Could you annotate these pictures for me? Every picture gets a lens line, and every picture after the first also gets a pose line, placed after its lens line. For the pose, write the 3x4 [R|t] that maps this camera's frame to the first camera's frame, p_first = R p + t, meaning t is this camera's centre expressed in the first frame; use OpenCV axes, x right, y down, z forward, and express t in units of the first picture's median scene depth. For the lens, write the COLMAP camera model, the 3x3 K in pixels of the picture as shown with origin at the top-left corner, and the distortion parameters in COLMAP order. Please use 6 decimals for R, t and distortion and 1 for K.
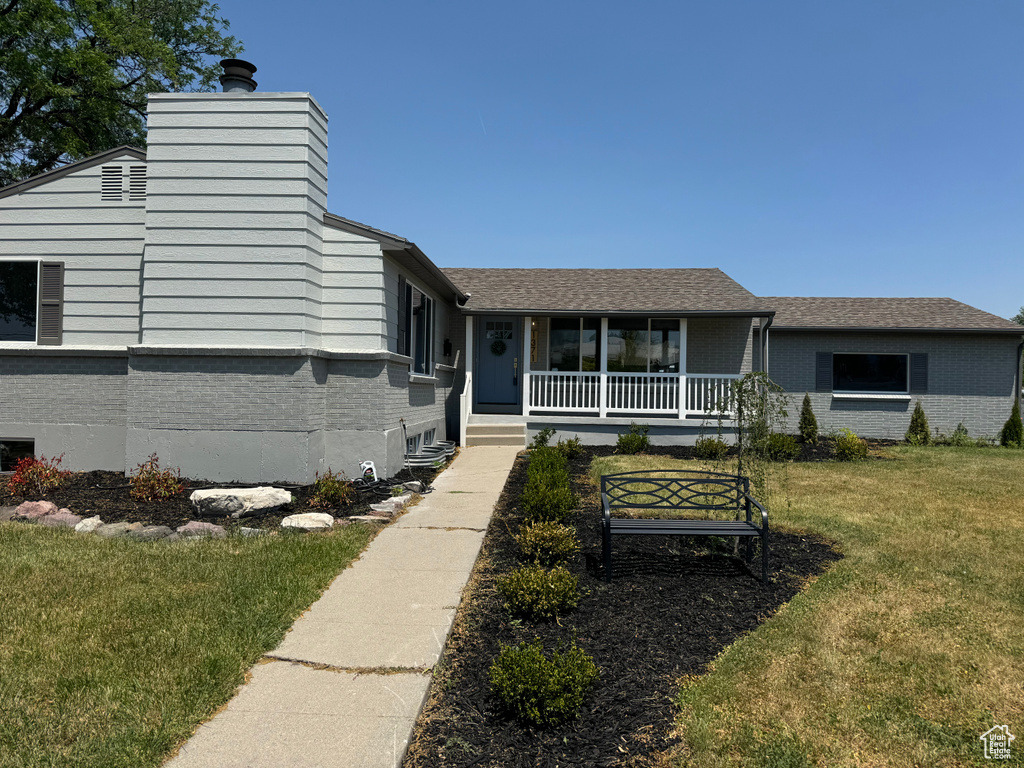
lens RADIAL K [[712.3, 0, 512.0], [0, 712.3, 384.0], [0, 0, 1]] dist [0.060259, -0.001789]
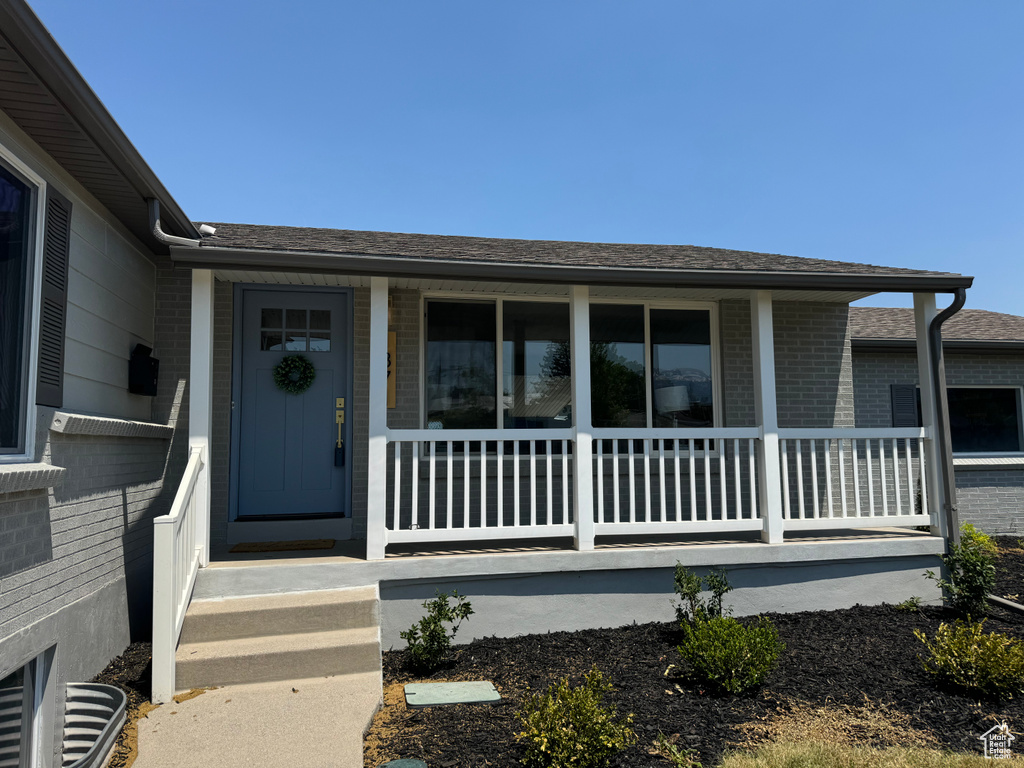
lens RADIAL K [[712.3, 0, 512.0], [0, 712.3, 384.0], [0, 0, 1]] dist [0.060259, -0.001789]
pose [[0.963269, -0.007015, 0.268445, -0.010188], [0.029342, 0.996423, -0.079249, -0.011332], [-0.266929, 0.084215, 0.960030, 0.638970]]
